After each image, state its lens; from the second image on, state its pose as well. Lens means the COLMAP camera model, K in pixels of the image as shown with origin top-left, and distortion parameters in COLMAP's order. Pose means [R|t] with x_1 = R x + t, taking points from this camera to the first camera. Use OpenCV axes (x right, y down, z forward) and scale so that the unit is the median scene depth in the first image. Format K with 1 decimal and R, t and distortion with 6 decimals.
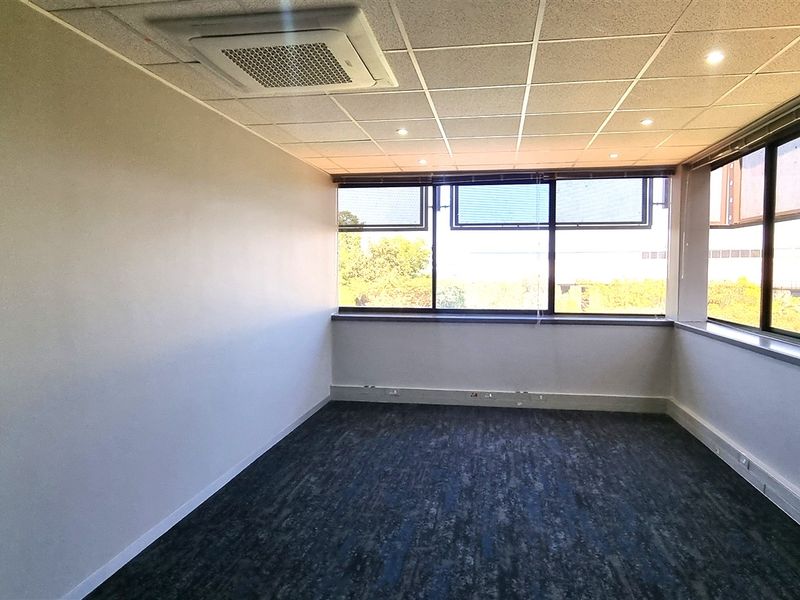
lens RADIAL K [[541.3, 0, 402.8], [0, 541.3, 301.2], [0, 0, 1]] dist [0.003202, -0.005265]
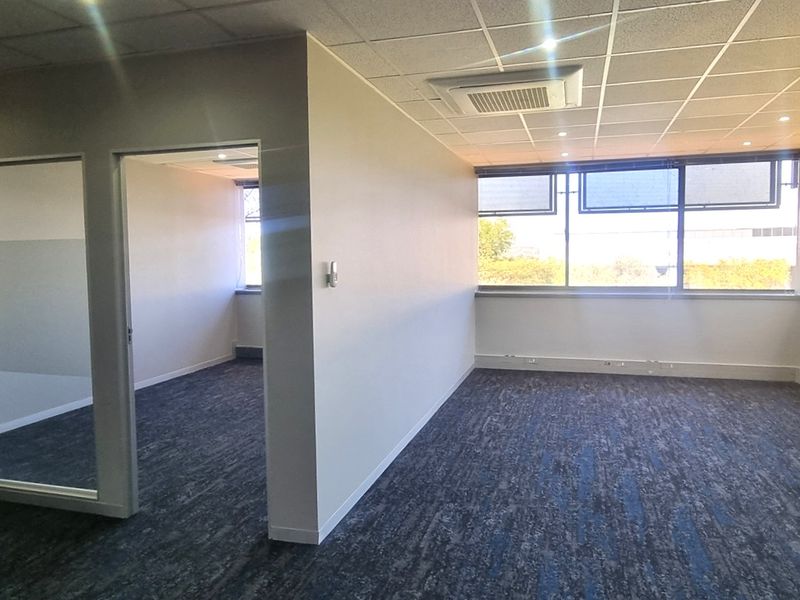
lens RADIAL K [[586.5, 0, 400.1], [0, 586.5, 300.2], [0, 0, 1]] dist [0.005417, -0.006512]
pose [[0.992634, -0.004114, -0.121083, -0.150422], [0.006714, 0.999755, 0.021079, 0.016667], [0.120966, -0.021737, 0.992419, -0.247009]]
